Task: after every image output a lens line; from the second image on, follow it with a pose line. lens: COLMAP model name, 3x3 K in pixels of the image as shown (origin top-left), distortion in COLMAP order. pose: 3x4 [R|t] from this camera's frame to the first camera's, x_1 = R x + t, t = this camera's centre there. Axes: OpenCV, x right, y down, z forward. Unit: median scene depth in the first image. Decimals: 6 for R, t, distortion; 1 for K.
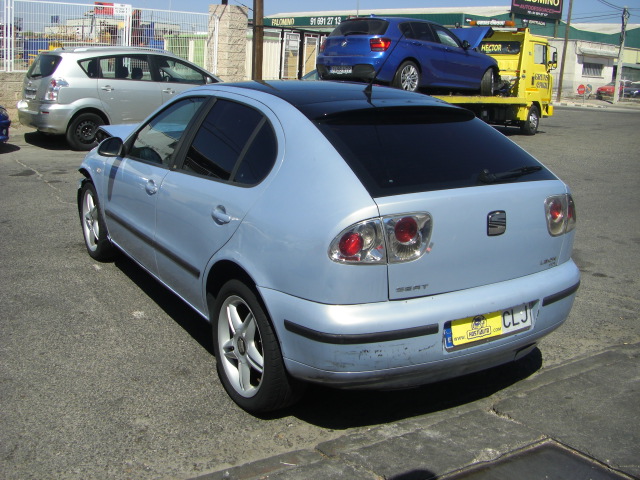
lens RADIAL K [[715.4, 0, 318.0], [0, 715.4, 231.1], [0, 0, 1]] dist [-0.132445, 0.000000]
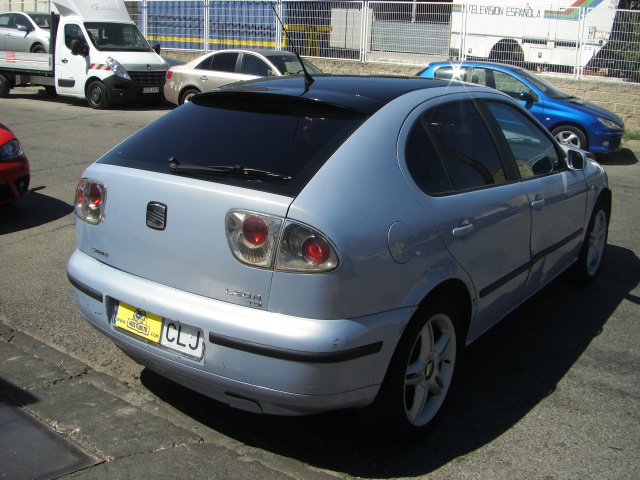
lens RADIAL K [[715.4, 0, 319.8], [0, 715.4, 237.7], [0, 0, 1]] dist [-0.132445, 0.000000]
pose [[0.371020, 0.219847, -0.902226, 1.069299], [-0.245446, 0.960237, 0.133049, -0.144806], [0.895601, 0.172084, 0.410228, 0.763892]]
